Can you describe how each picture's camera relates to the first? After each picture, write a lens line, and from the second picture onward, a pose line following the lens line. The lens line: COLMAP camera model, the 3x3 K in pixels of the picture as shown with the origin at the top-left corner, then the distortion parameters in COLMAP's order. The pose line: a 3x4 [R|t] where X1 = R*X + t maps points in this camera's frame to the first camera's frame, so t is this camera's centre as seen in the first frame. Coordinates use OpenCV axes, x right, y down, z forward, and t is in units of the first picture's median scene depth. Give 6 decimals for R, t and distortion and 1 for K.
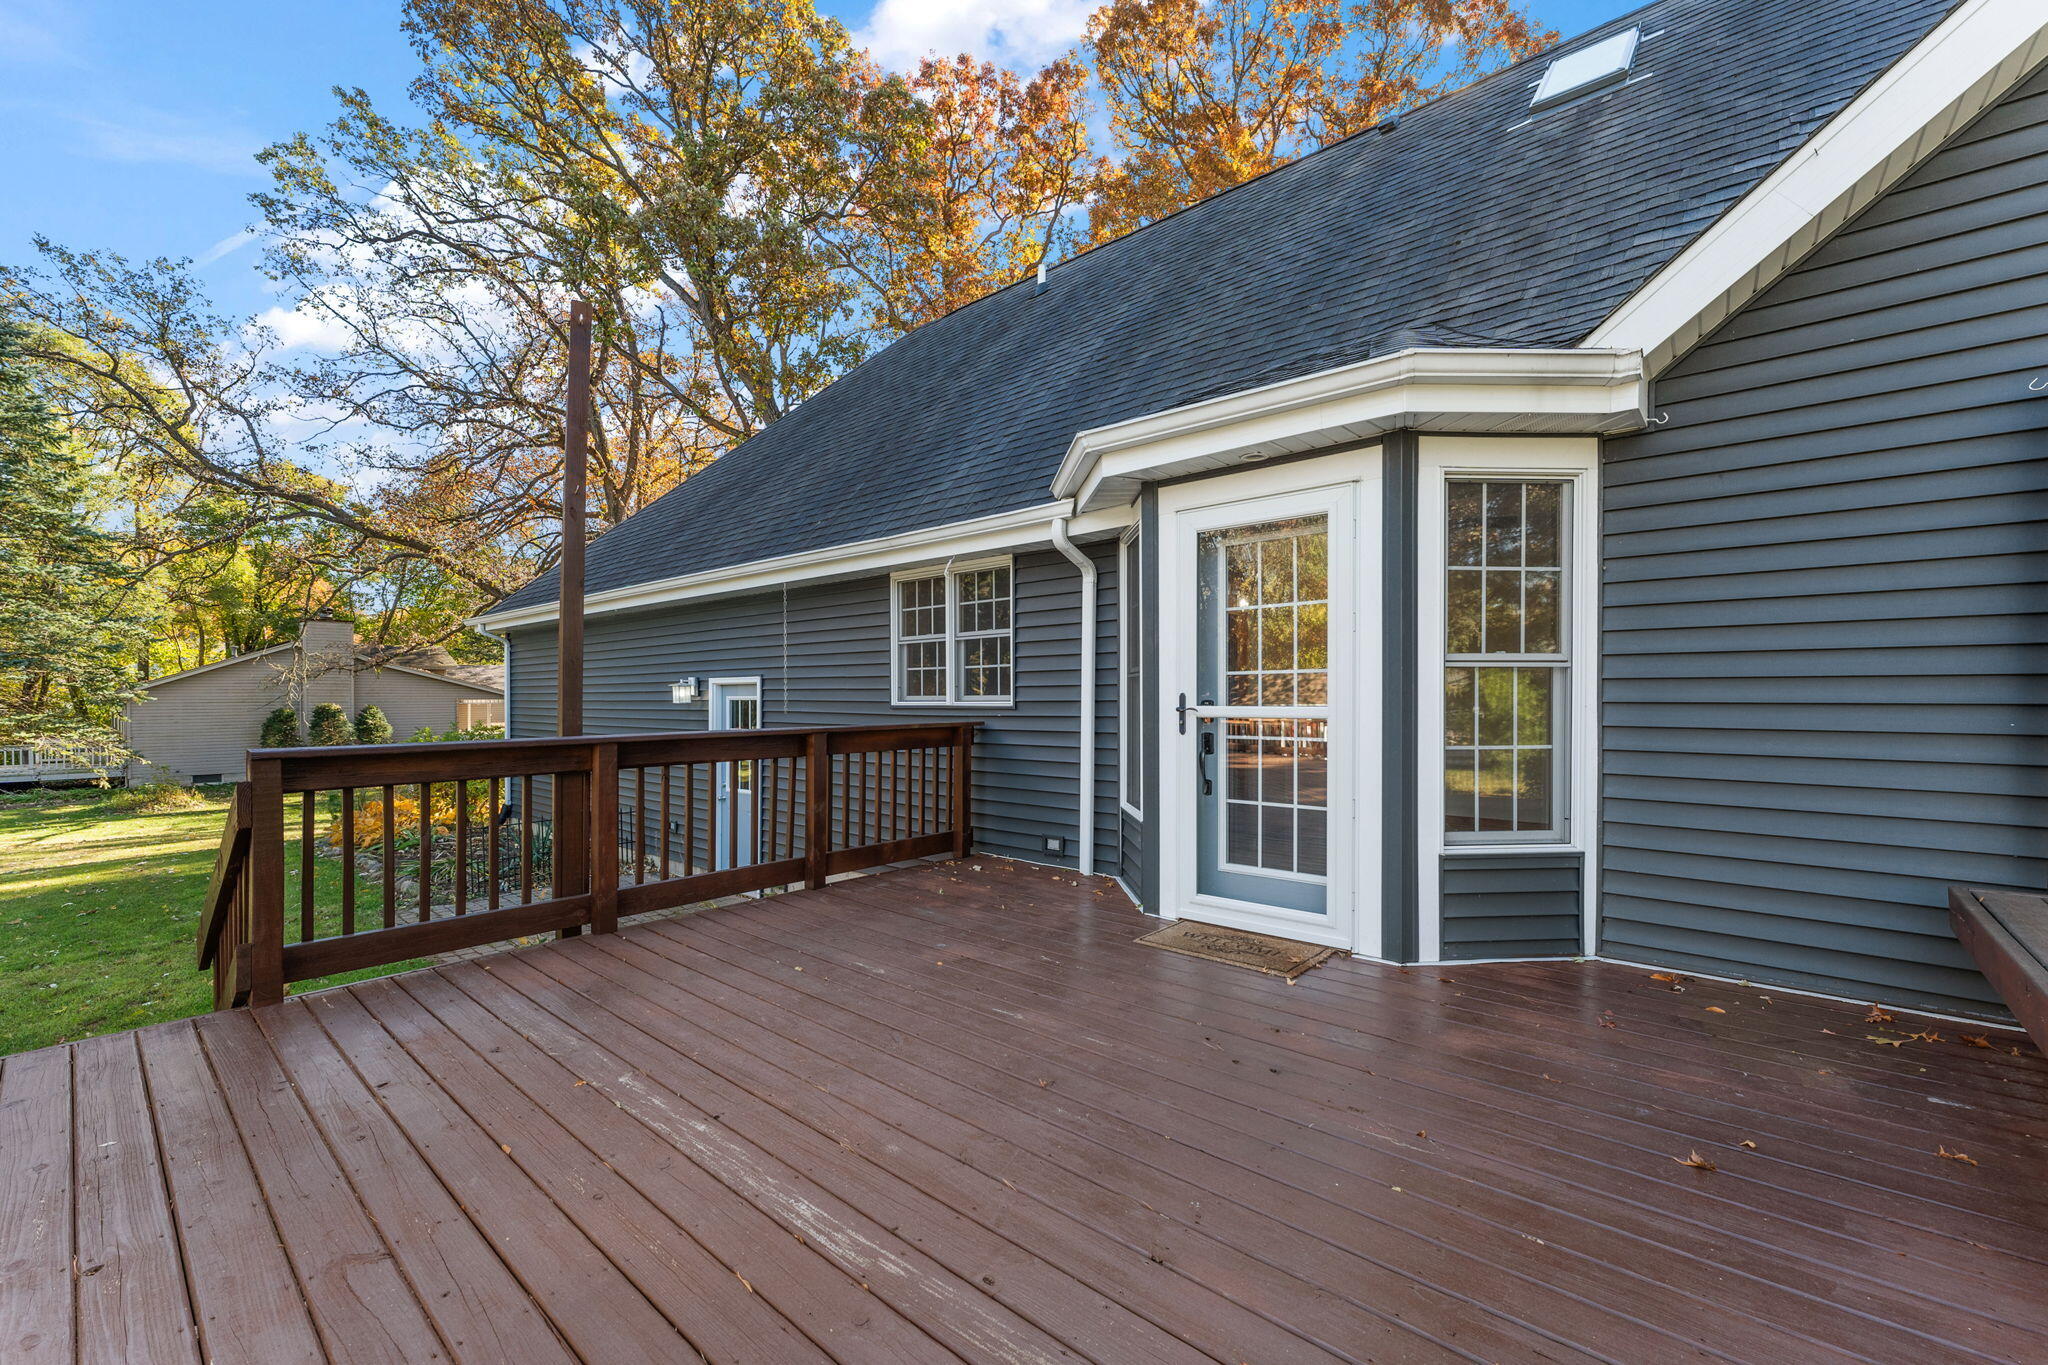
lens RADIAL K [[834.1, 0, 1020.8], [0, 834.1, 696.2], [0, 0, 1]] dist [0.000347, 0.000271]
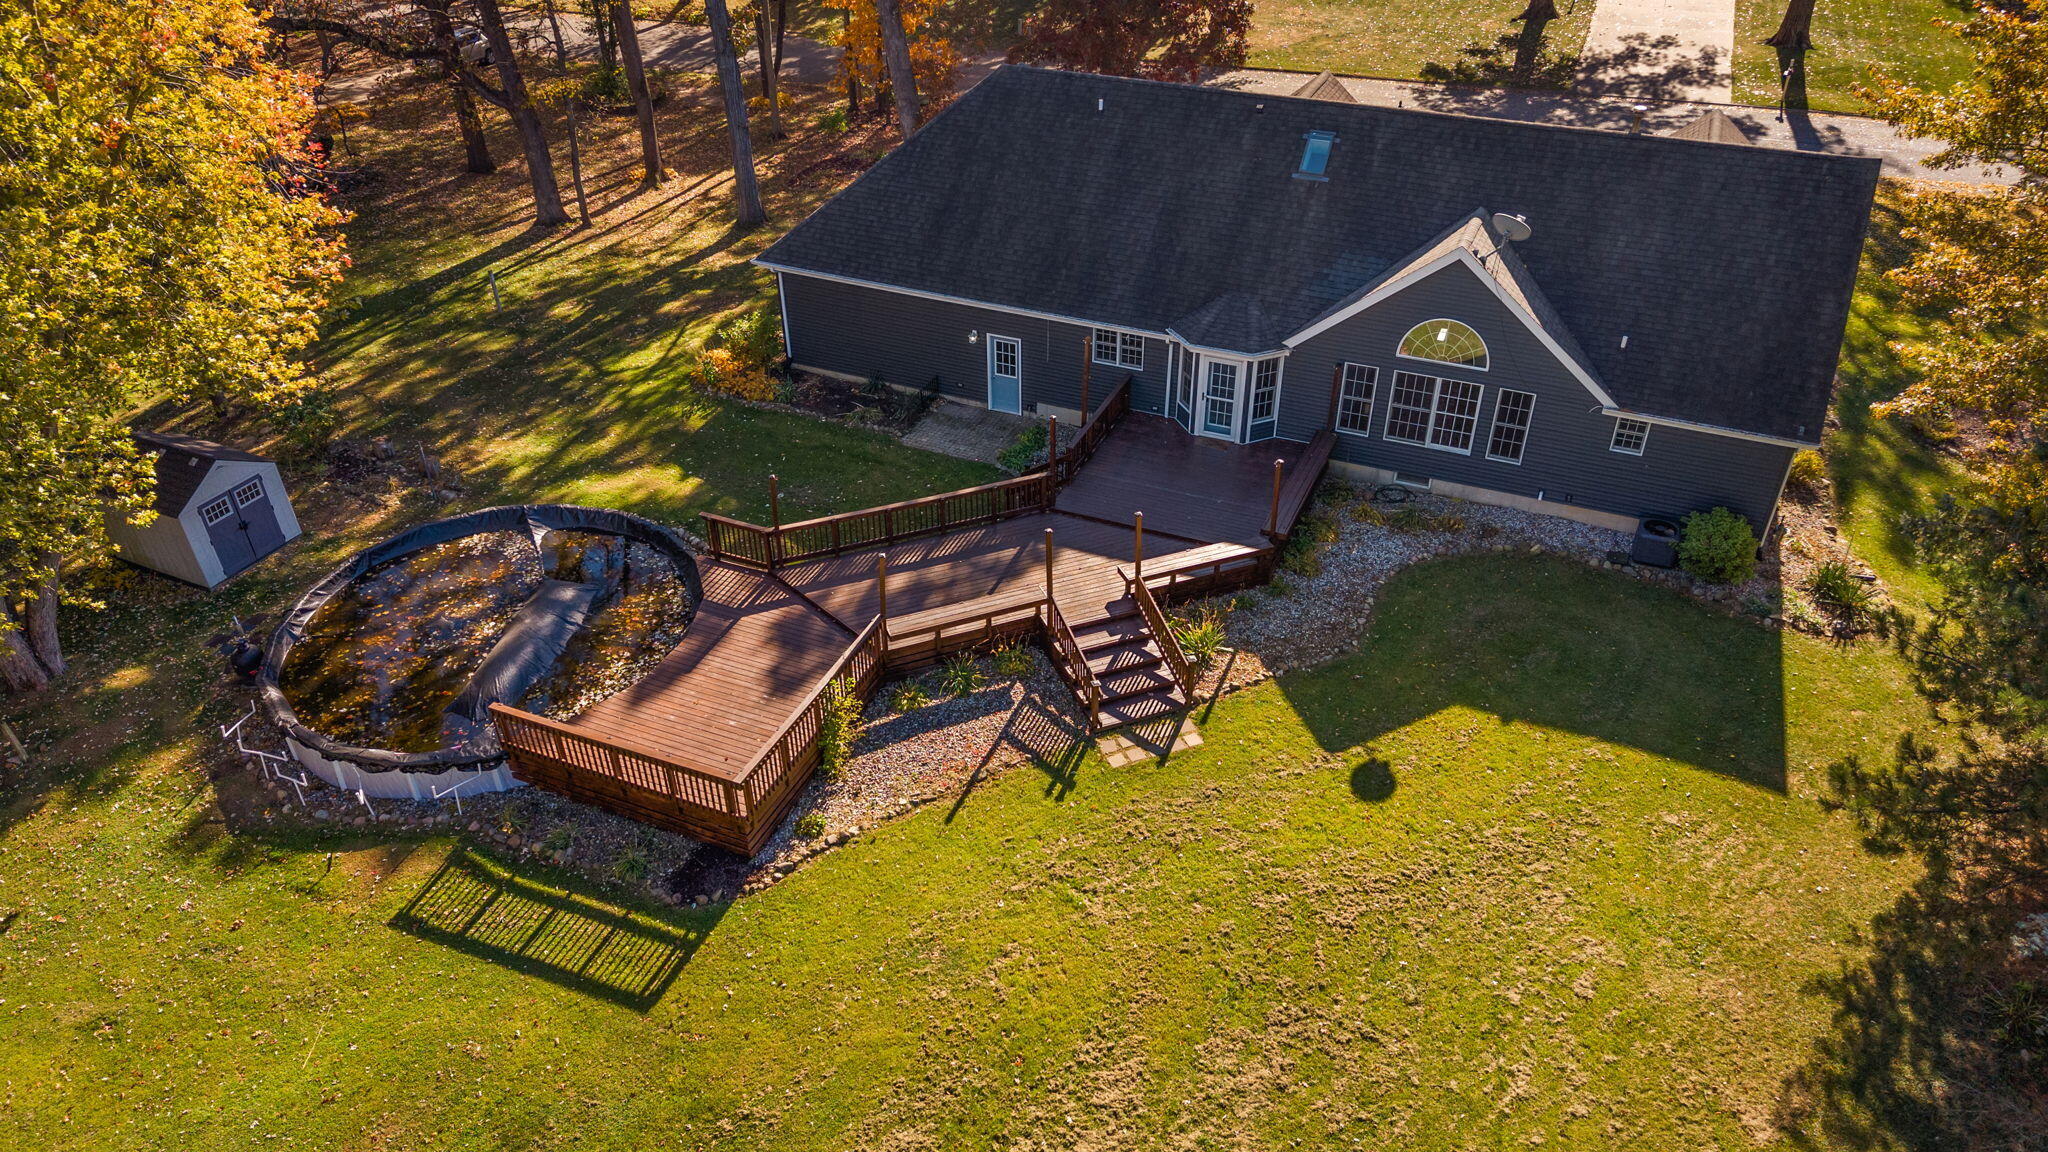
lens RADIAL K [[1359.8, 0, 1044.2], [0, 1359.8, 574.8], [0, 0, 1]] dist [-0.009822, -0.022320]
pose [[0.949044, -0.178025, 0.260042, -3.173376], [-0.002053, 0.821648, 0.569992, -3.954565], [-0.315135, -0.541482, 0.779415, -5.860625]]
